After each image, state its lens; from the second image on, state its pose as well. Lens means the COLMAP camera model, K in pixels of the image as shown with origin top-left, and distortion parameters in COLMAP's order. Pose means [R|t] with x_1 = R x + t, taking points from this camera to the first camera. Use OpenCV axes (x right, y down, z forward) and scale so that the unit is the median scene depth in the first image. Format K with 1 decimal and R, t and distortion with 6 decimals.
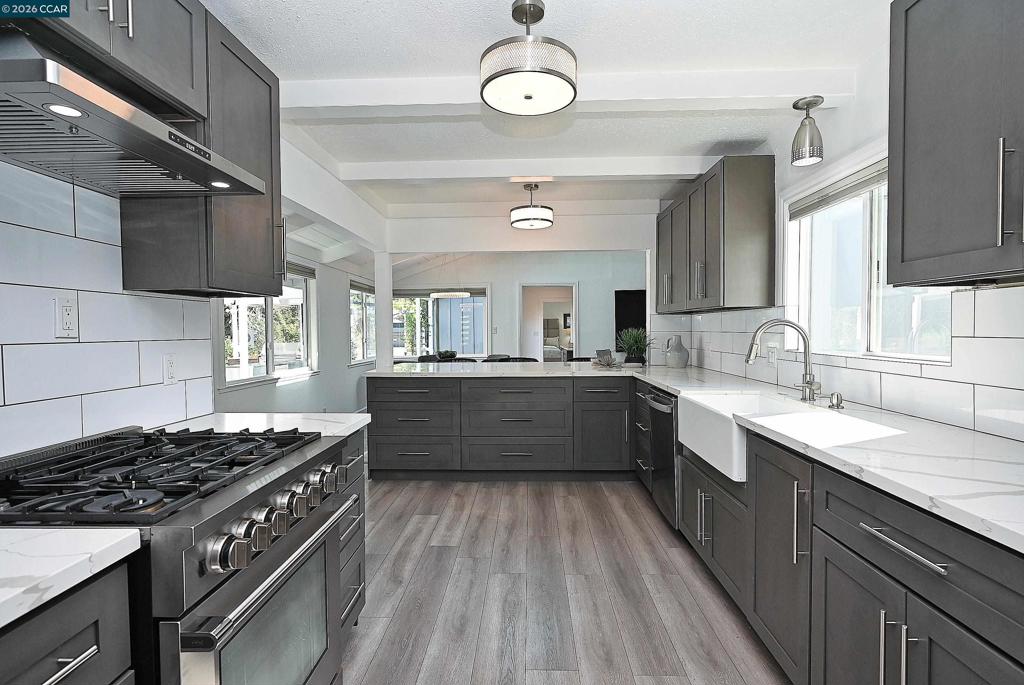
lens RADIAL K [[507.0, 0, 512.9], [0, 507.0, 342.9], [0, 0, 1]] dist [-0.013703, -0.000059]
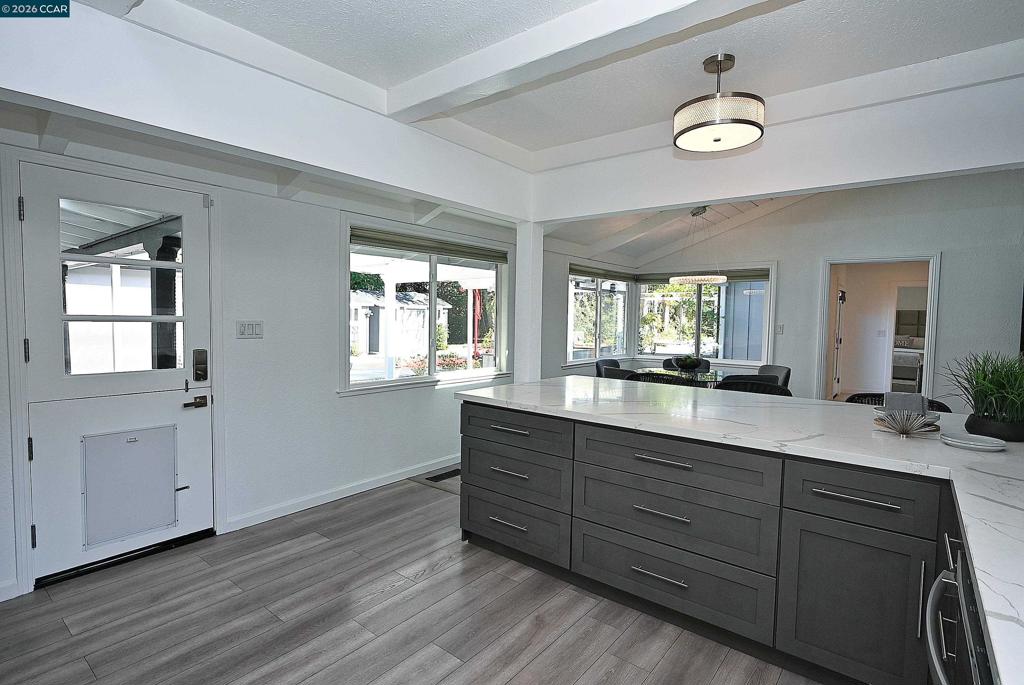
lens RADIAL K [[507.0, 0, 512.0], [0, 507.0, 342.0], [0, 0, 1]] dist [-0.013703, -0.000059]
pose [[0.798918, 0.054181, -0.598994, 0.129574], [-0.037857, 0.998489, 0.039824, -0.029760], [0.600247, -0.009140, 0.799763, 0.326772]]
